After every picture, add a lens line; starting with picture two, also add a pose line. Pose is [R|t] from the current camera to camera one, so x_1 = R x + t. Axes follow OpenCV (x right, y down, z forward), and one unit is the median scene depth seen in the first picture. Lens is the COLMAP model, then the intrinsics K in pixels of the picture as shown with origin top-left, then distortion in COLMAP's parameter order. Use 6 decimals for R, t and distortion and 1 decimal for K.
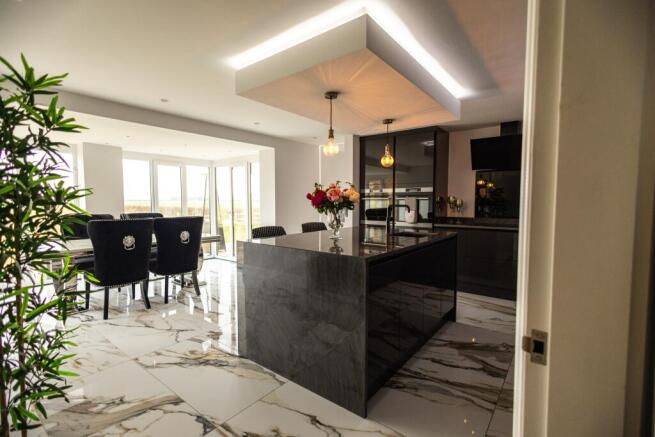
lens RADIAL K [[304.5, 0, 327.5], [0, 304.5, 218.5], [0, 0, 1]] dist [0.002796, 0.000318]
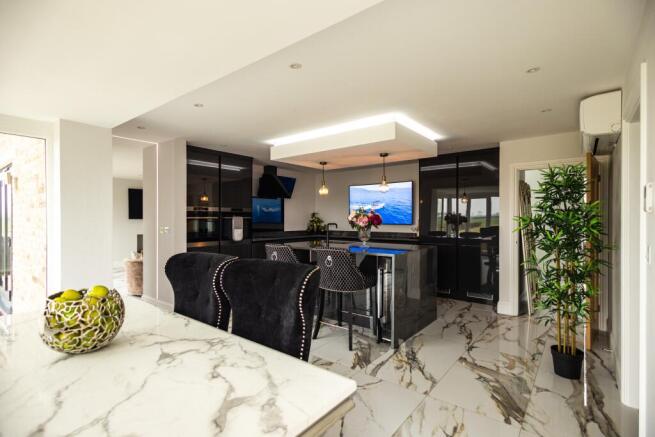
lens RADIAL K [[314.7, 0, 327.5], [0, 314.7, 218.5], [0, 0, 1]] dist [0.001176, -0.000063]
pose [[0.014147, -0.001532, 0.999899, -1.566652], [0.053912, 0.998545, 0.000768, -0.089052], [-0.998445, 0.053896, 0.014209, 1.234831]]
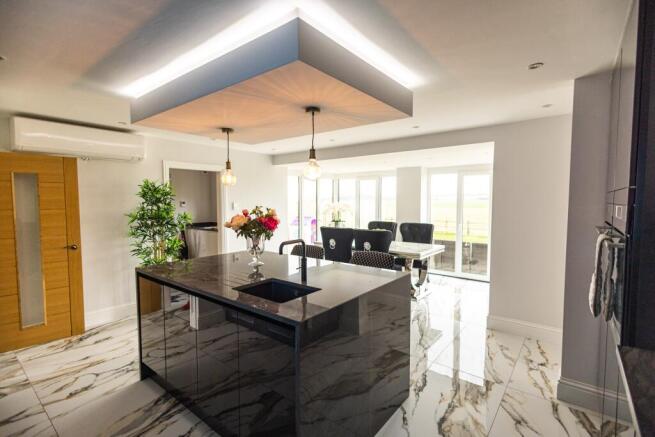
lens RADIAL K [[314.7, 0, 327.5], [0, 314.7, 218.5], [0, 0, 1]] dist [0.001176, -0.000063]
pose [[-0.014954, 0.056721, -0.998278, 1.108577], [-0.053026, 0.996940, 0.057440, -0.166944], [0.998481, 0.053794, -0.011900, 1.332358]]
